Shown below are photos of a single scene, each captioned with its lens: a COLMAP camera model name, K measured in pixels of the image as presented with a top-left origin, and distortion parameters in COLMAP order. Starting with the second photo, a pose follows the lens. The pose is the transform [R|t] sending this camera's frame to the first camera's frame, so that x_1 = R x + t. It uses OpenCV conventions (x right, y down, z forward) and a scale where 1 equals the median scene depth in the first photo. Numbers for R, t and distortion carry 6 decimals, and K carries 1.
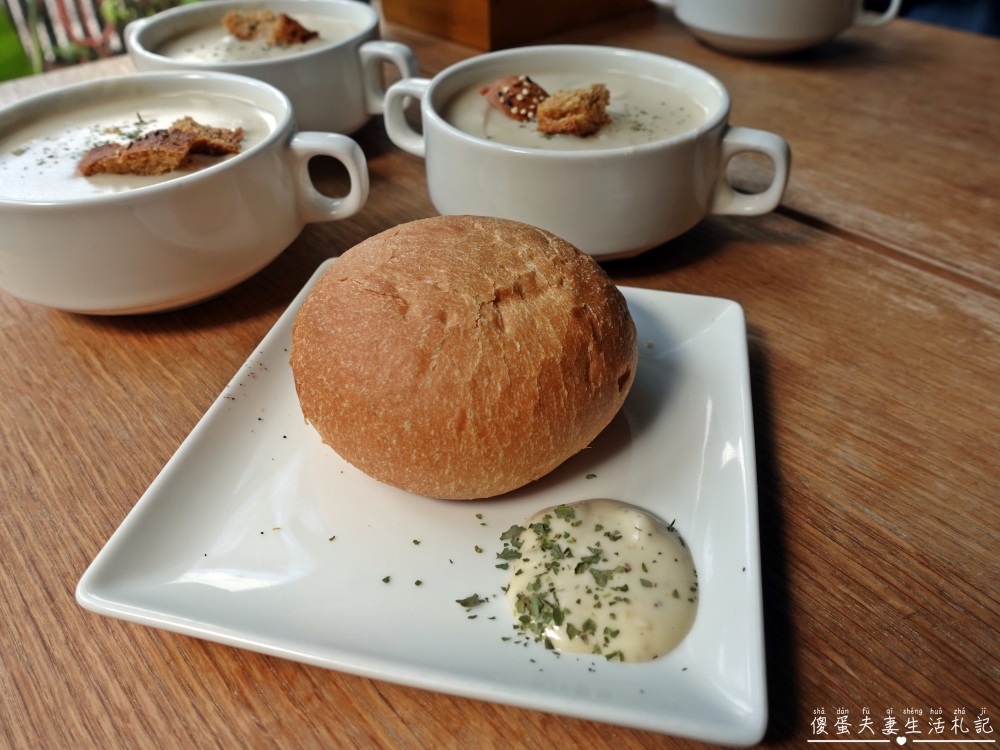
lens RADIAL K [[756.2, 0, 500.0], [0, 756.2, 375.0], [0, 0, 1]] dist [-0.008475, -0.002520]
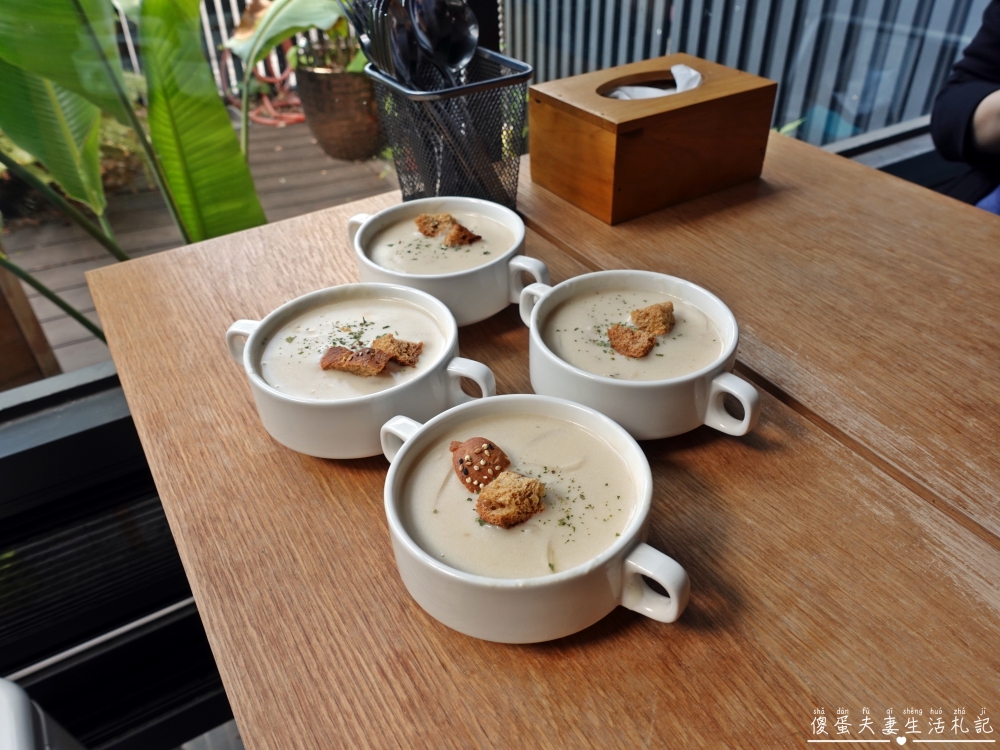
lens RADIAL K [[756.2, 0, 500.0], [0, 756.2, 375.0], [0, 0, 1]] dist [-0.008475, -0.002520]
pose [[0.982632, 0.102178, -0.154900, 0.059067], [-0.108158, 0.993661, -0.030664, -0.265637], [0.150785, 0.046886, 0.987454, -0.598534]]
